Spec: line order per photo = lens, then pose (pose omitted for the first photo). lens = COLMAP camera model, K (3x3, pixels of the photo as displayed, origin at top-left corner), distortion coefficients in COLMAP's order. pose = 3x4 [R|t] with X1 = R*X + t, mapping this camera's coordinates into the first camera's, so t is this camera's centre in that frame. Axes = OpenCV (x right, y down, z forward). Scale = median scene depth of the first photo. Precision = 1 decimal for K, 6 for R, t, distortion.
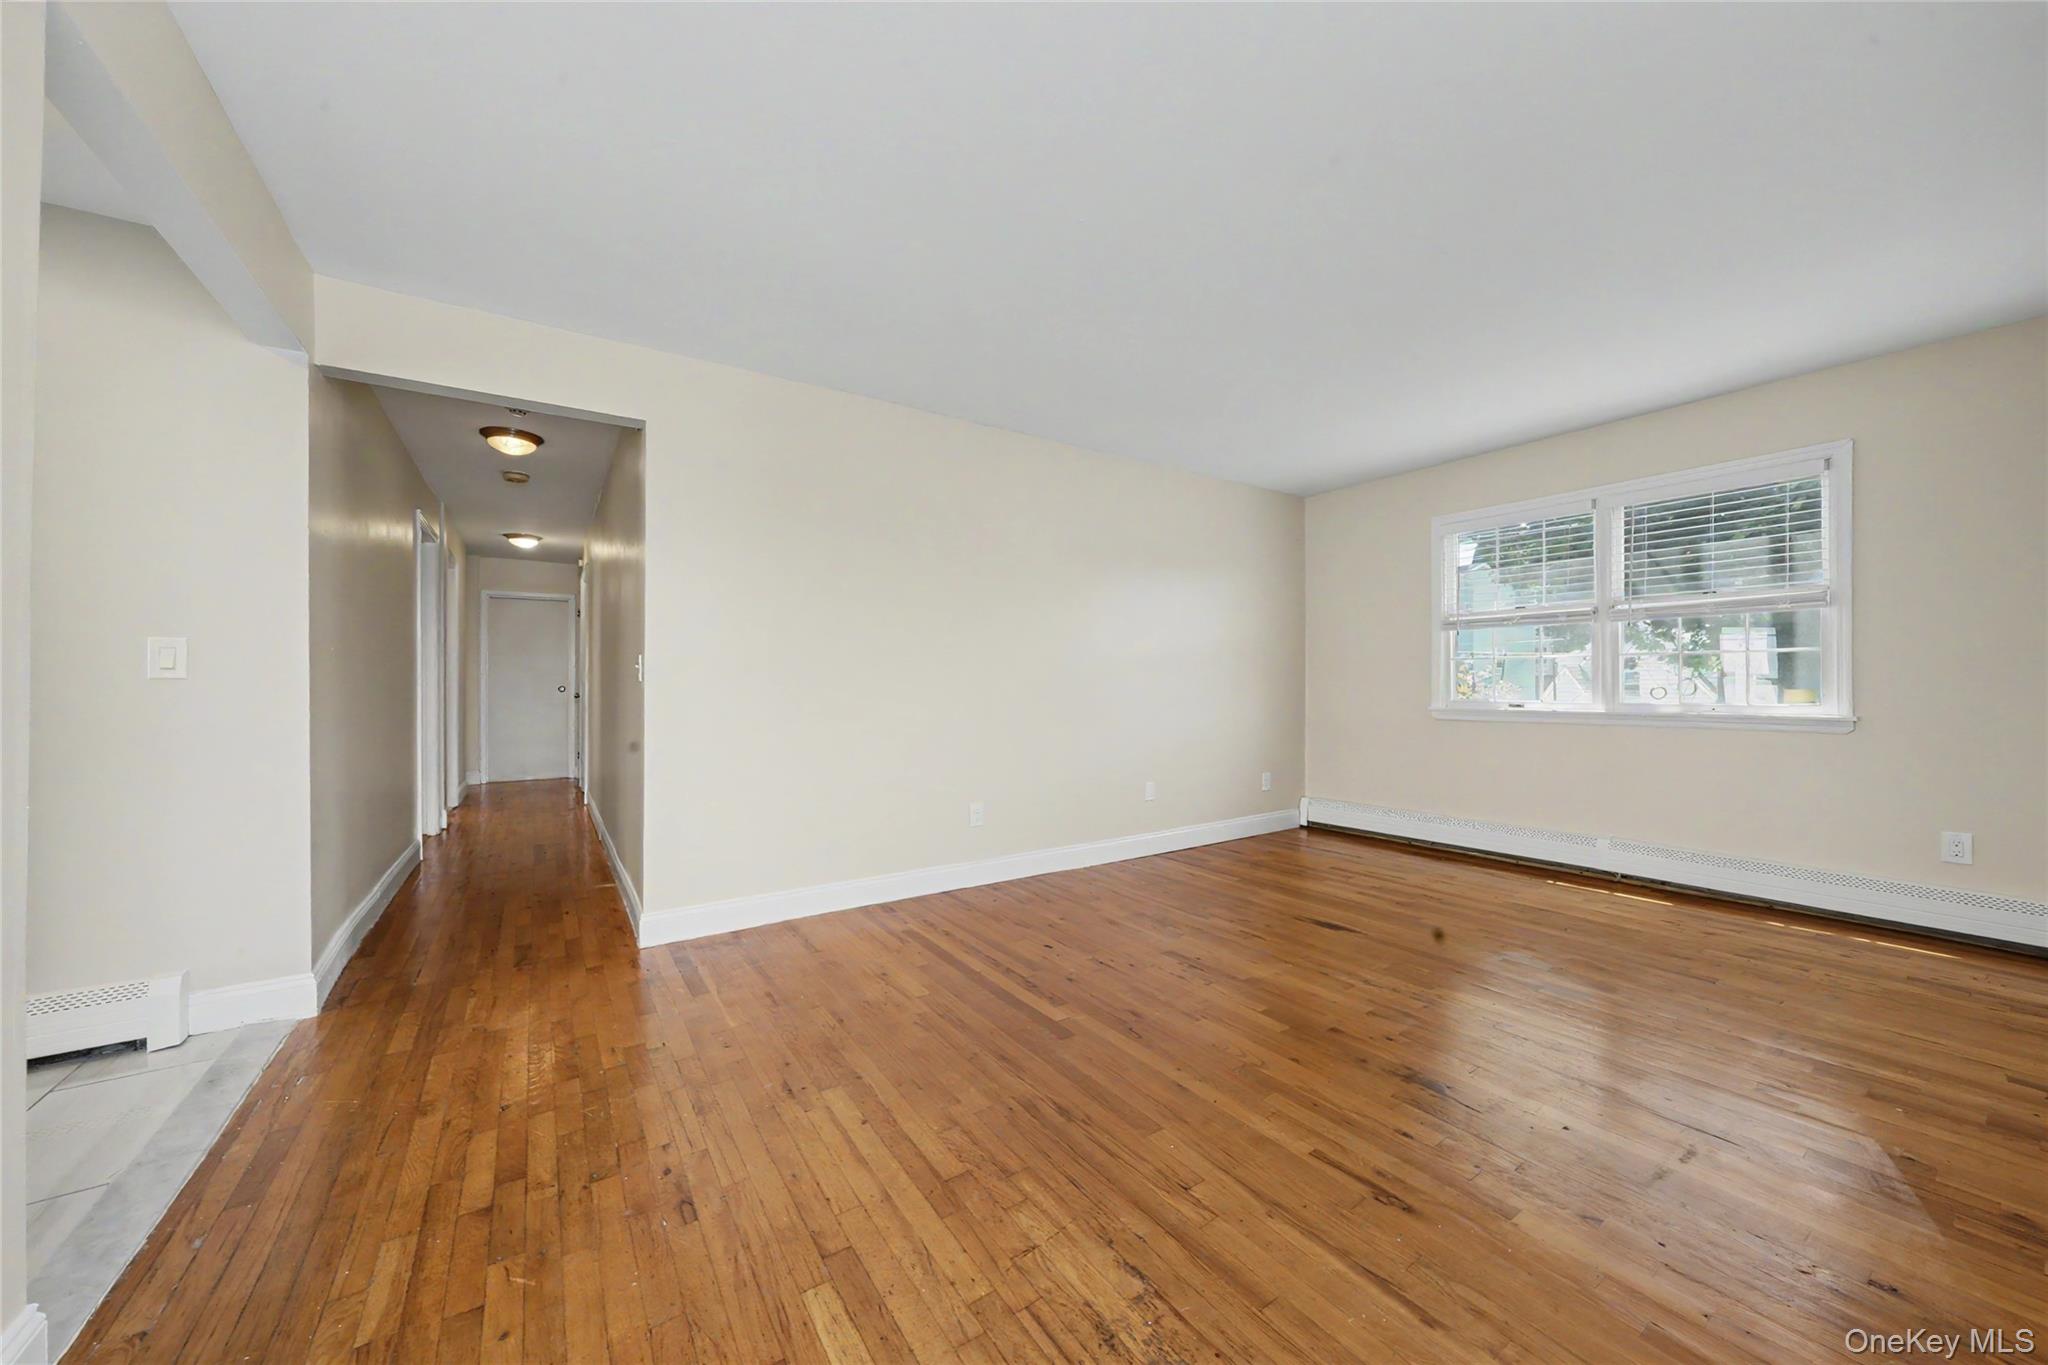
lens RADIAL K [[713.7, 0, 1022.3], [0, 713.7, 686.5], [0, 0, 1]] dist [-0.006754, -0.000036]
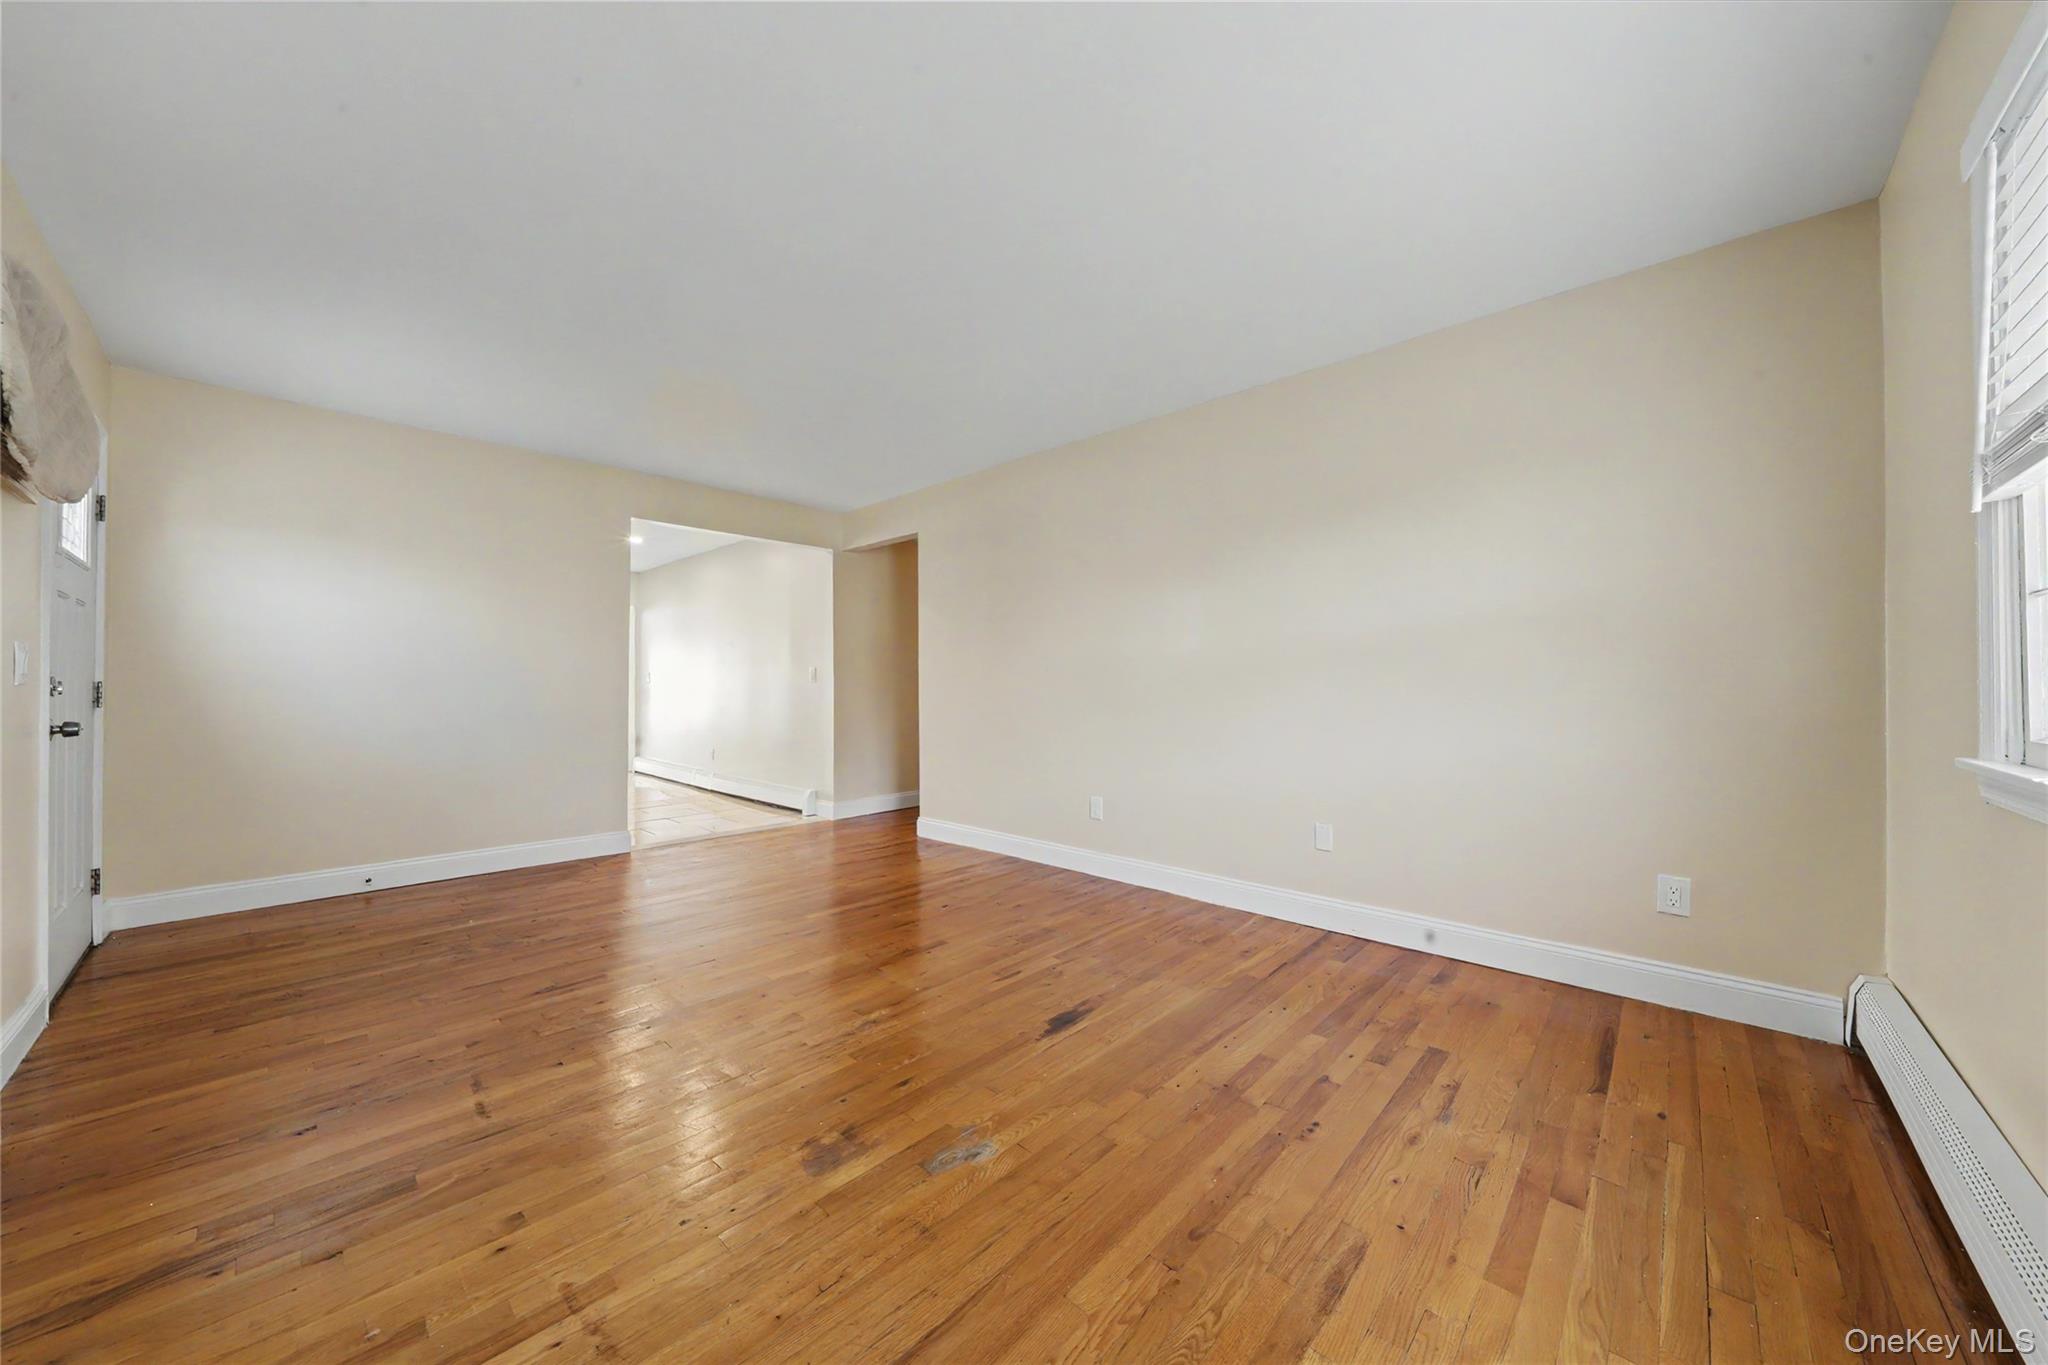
lens RADIAL K [[713.7, 0, 1023.8], [0, 713.7, 682.2], [0, 0, 1]] dist [-0.006754, -0.000036]
pose [[0.225757, -0.003441, -0.974178, 0.998772], [-0.000413, 0.999993, -0.003628, 0.000185], [0.974184, 0.001221, 0.225754, 0.710724]]
